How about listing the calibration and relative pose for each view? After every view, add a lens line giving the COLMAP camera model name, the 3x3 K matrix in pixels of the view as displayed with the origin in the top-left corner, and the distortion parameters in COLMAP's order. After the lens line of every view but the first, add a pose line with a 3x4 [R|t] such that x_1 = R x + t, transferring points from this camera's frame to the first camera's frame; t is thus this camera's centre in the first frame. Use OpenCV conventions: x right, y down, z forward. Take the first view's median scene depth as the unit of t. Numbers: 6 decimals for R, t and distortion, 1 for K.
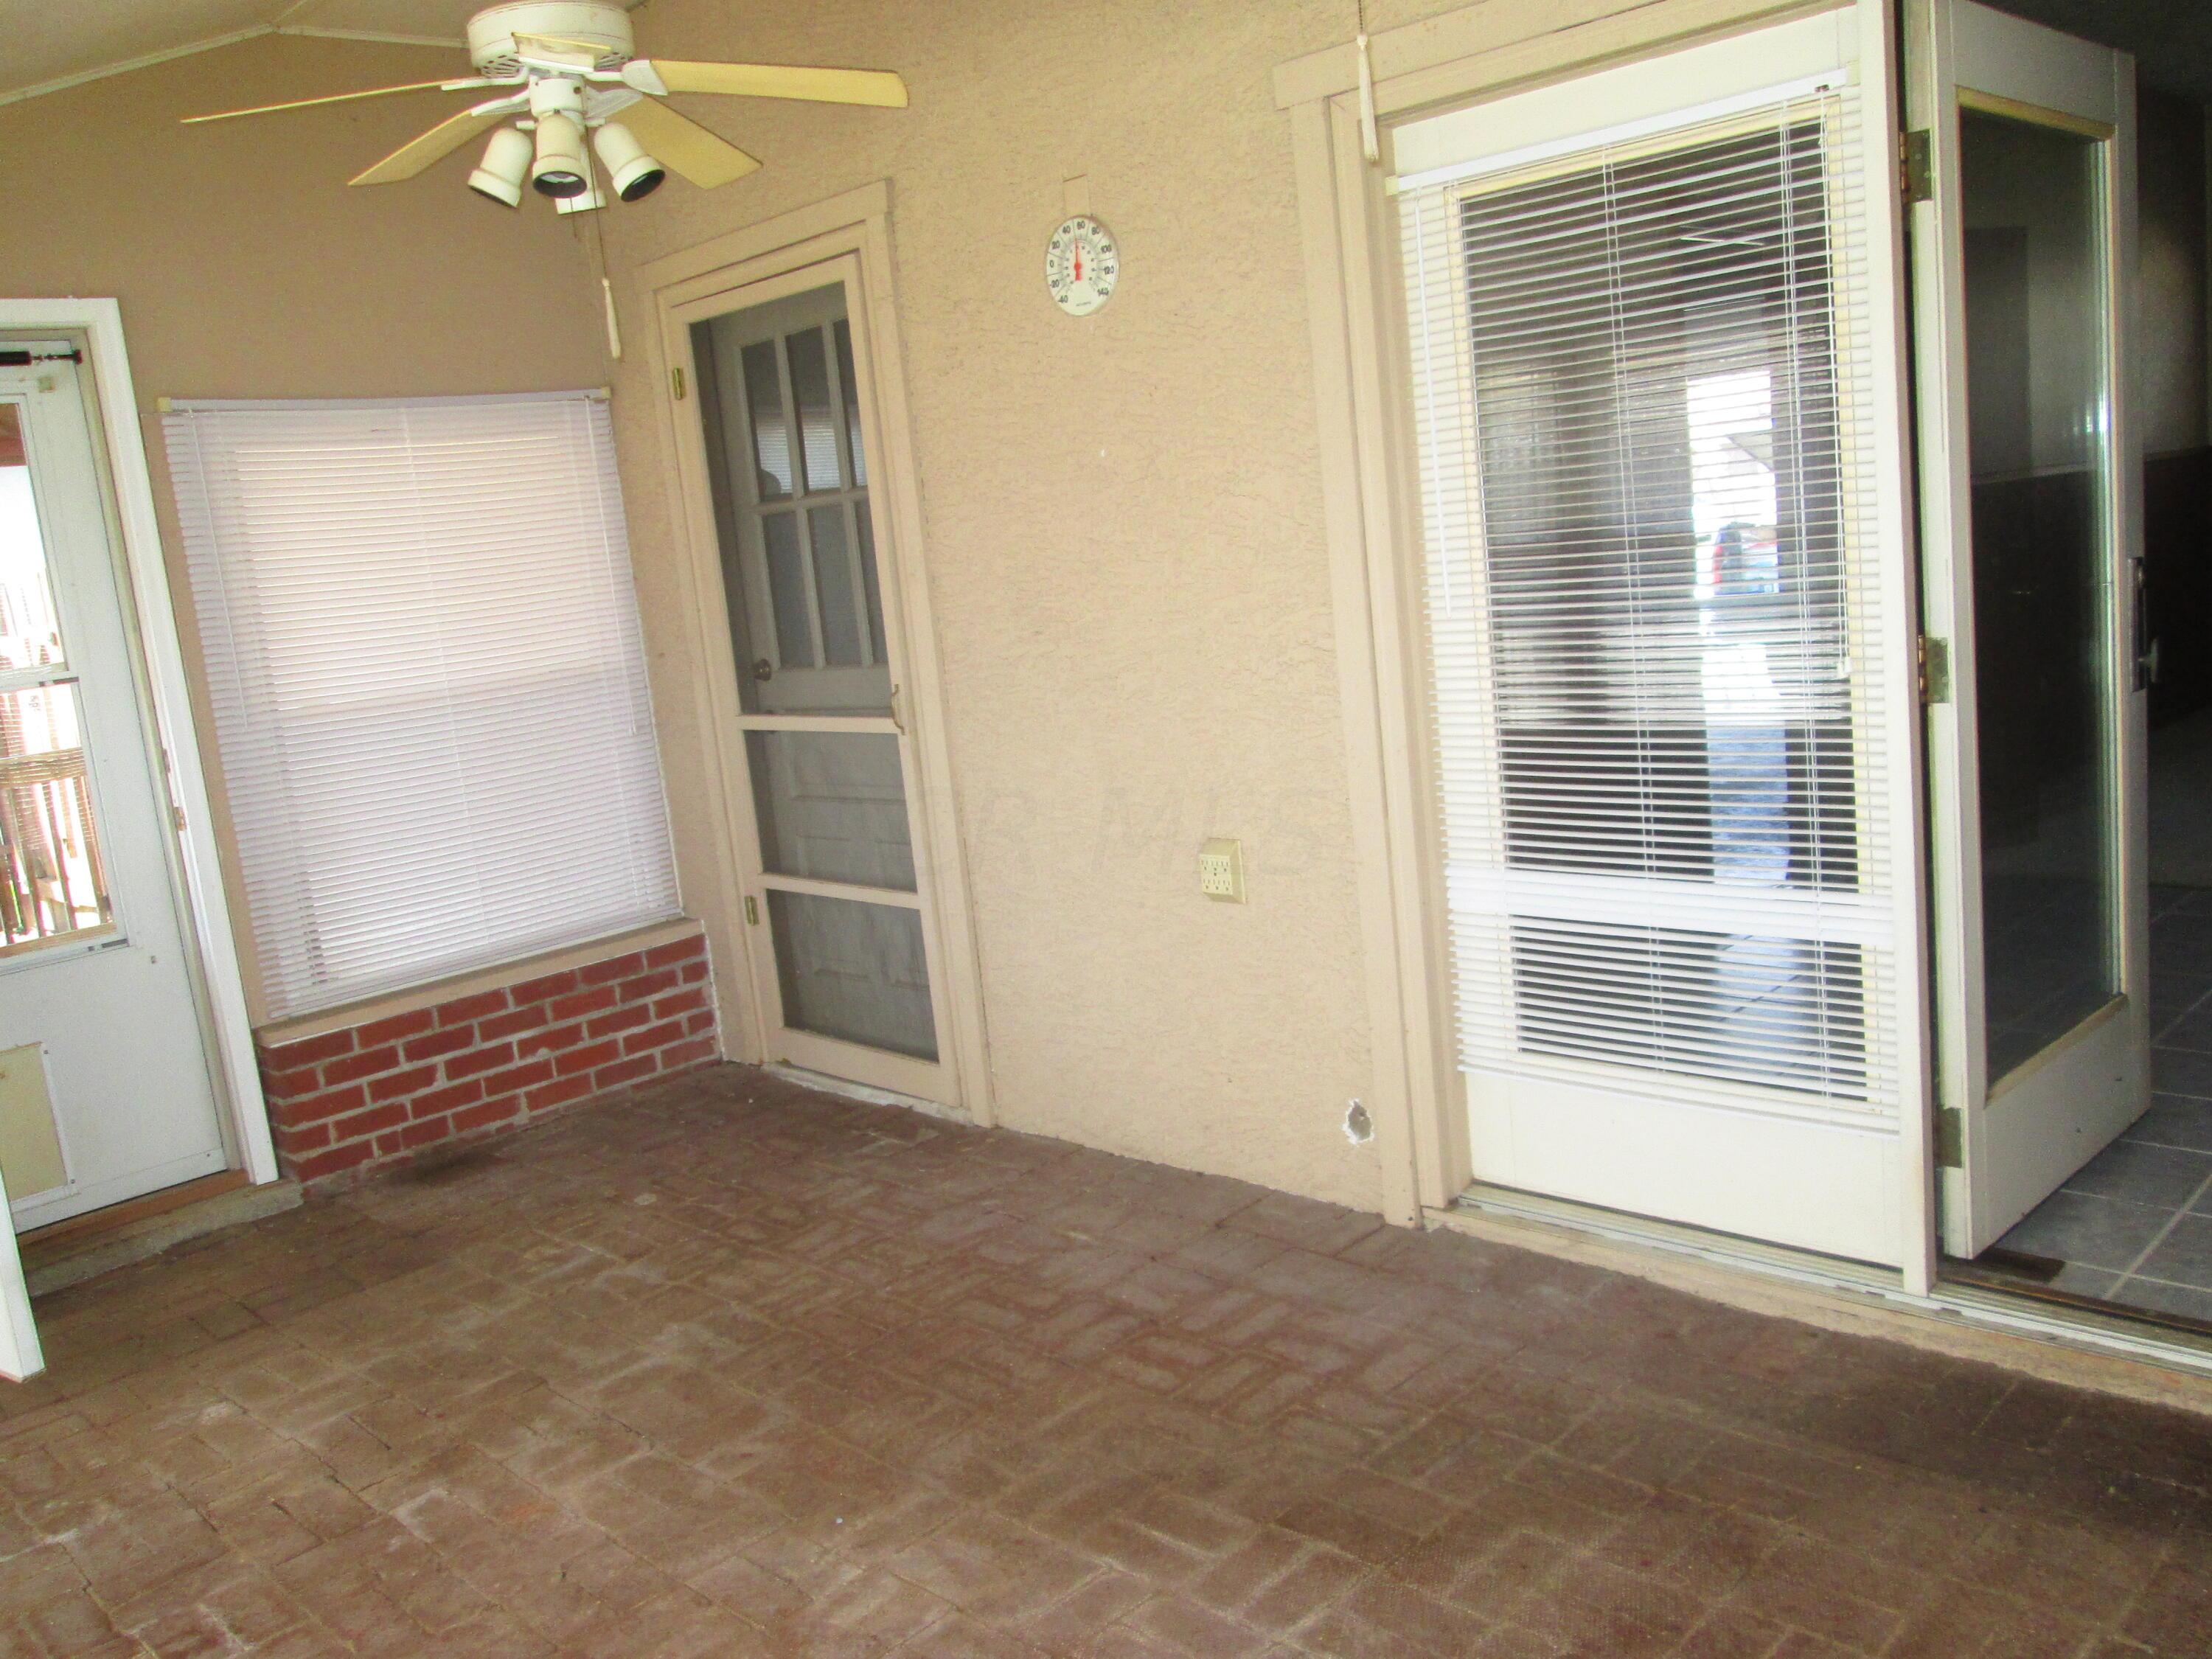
lens RADIAL K [[1814.9, 0, 1112.2], [0, 1814.9, 831.8], [0, 0, 1]] dist [-0.035796, 0.002646]
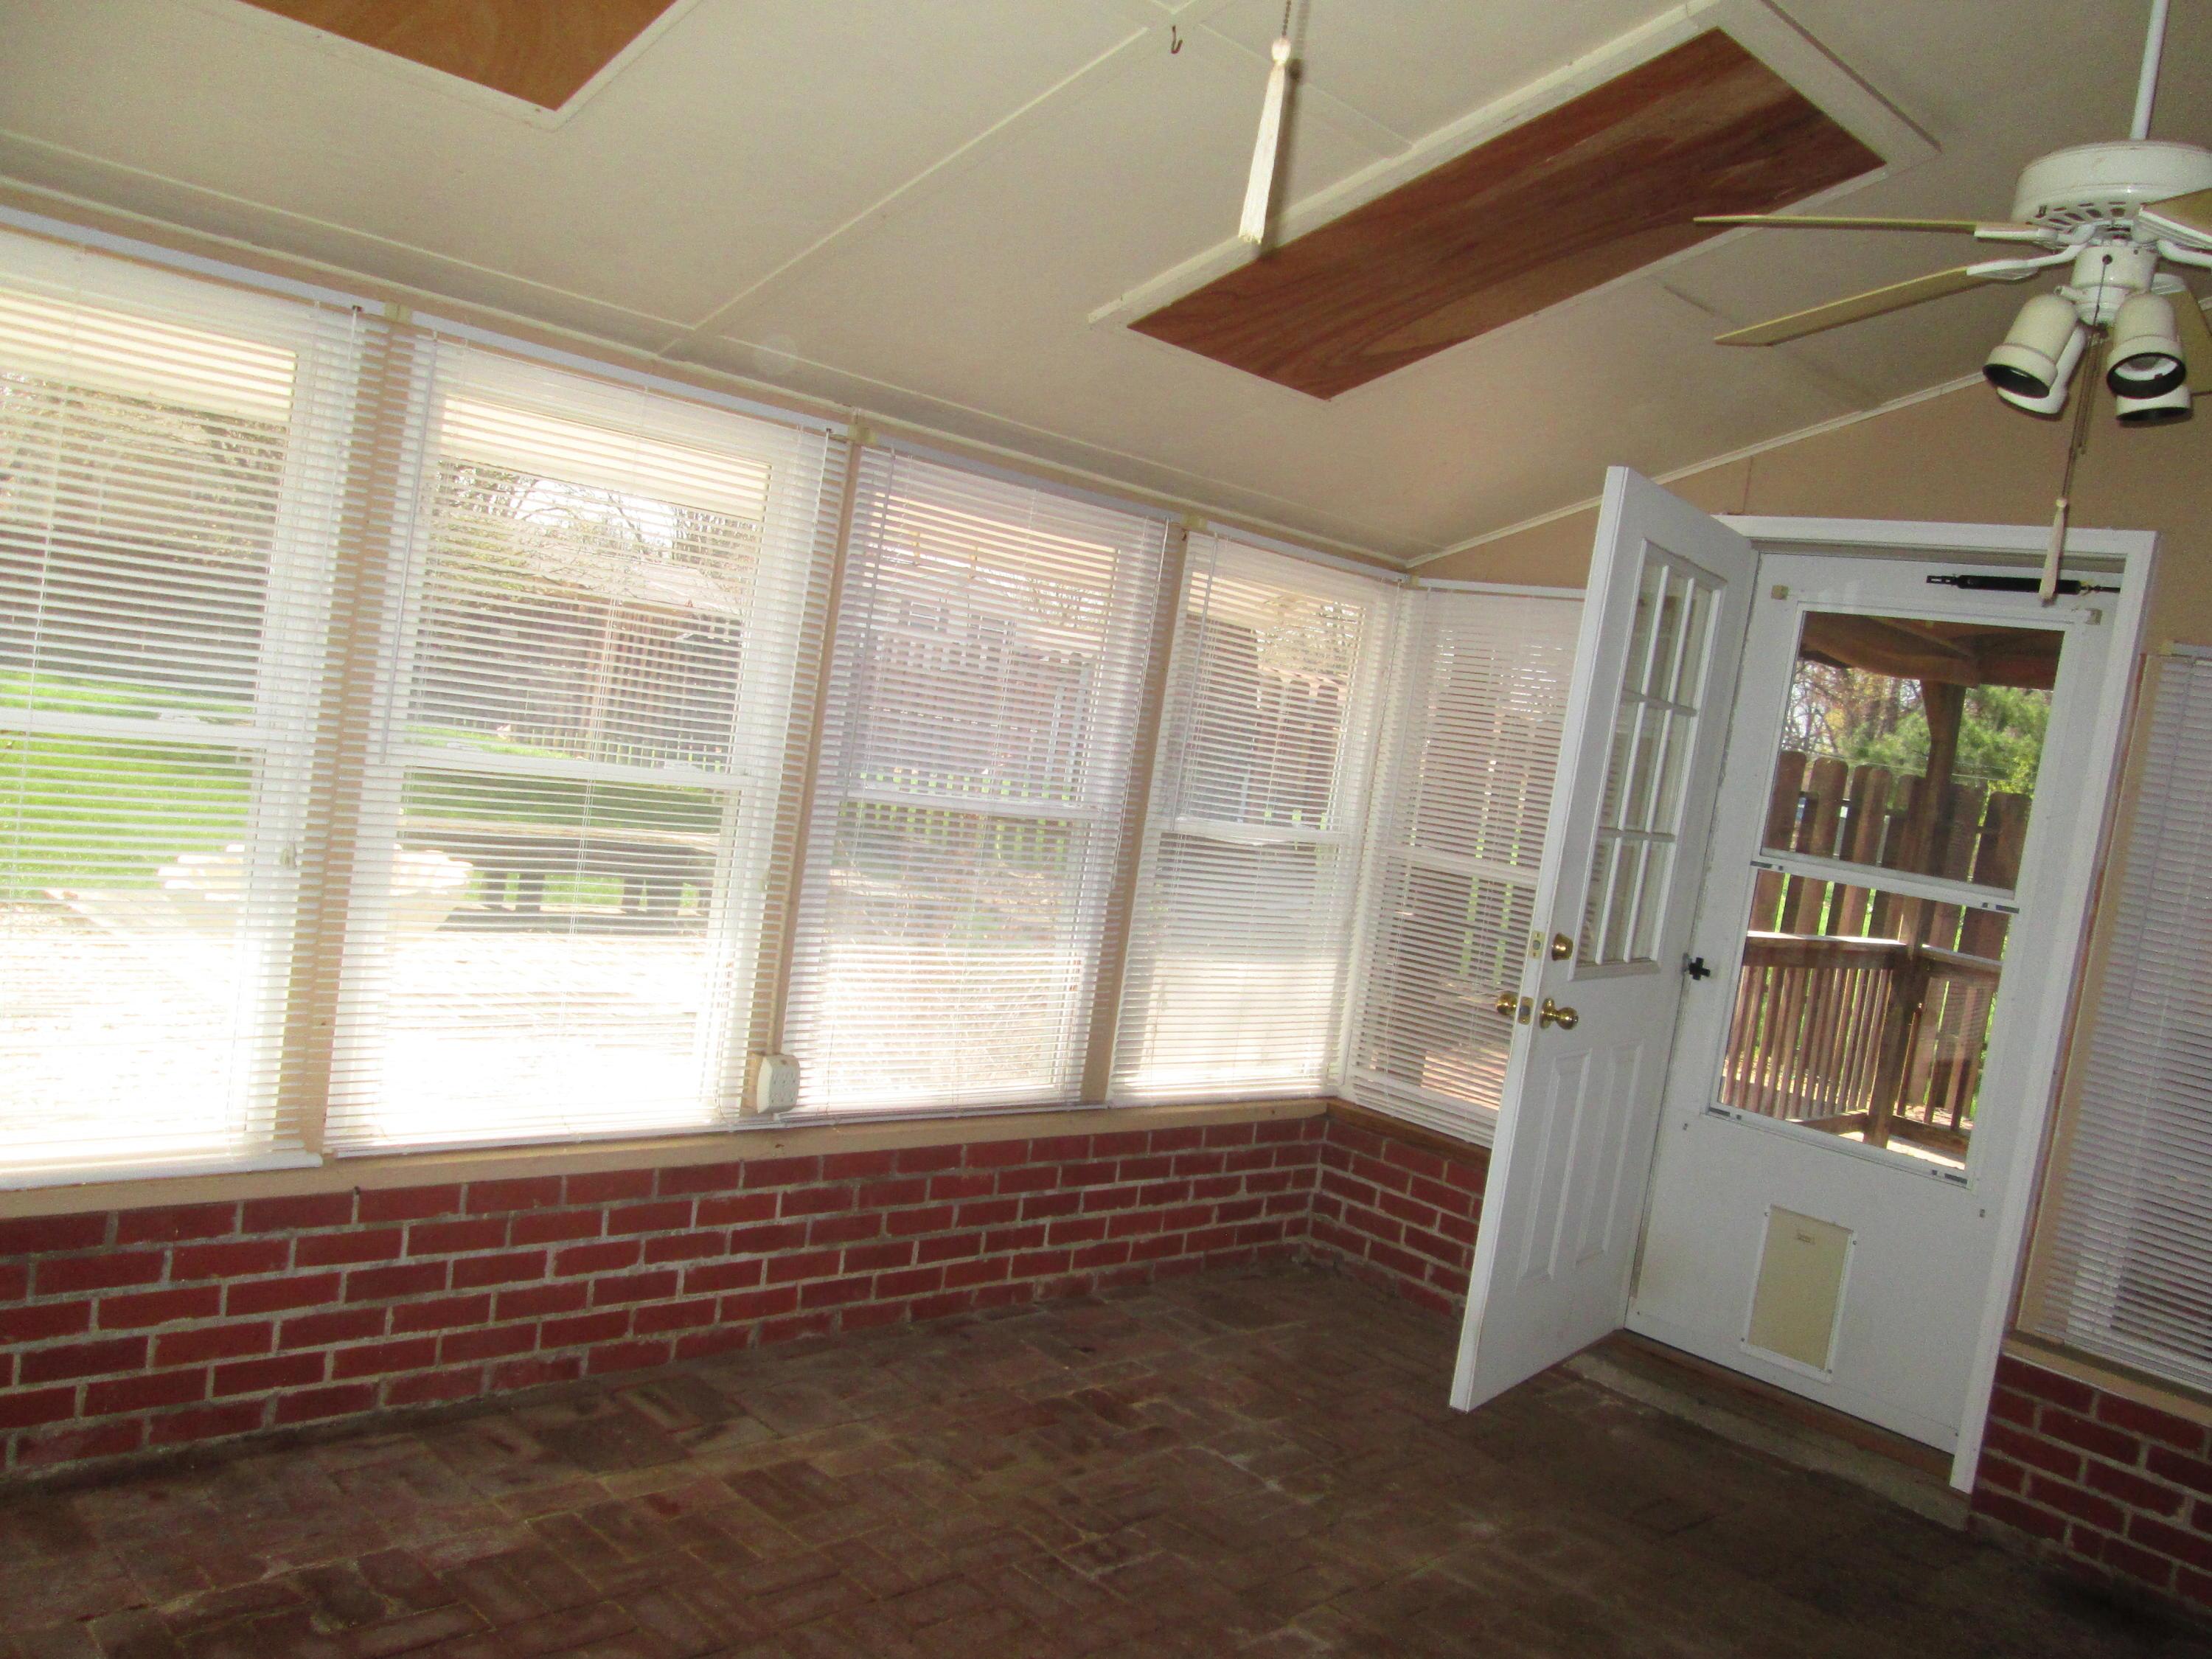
lens RADIAL K [[1814.9, 0, 1112.6], [0, 1814.9, 829.1], [0, 0, 1]] dist [-0.035796, 0.002646]
pose [[-0.028845, 0.170644, -0.984910, 0.395313], [-0.315726, 0.933323, 0.170953, -0.142720], [0.948412, 0.315893, 0.026955, 0.513871]]
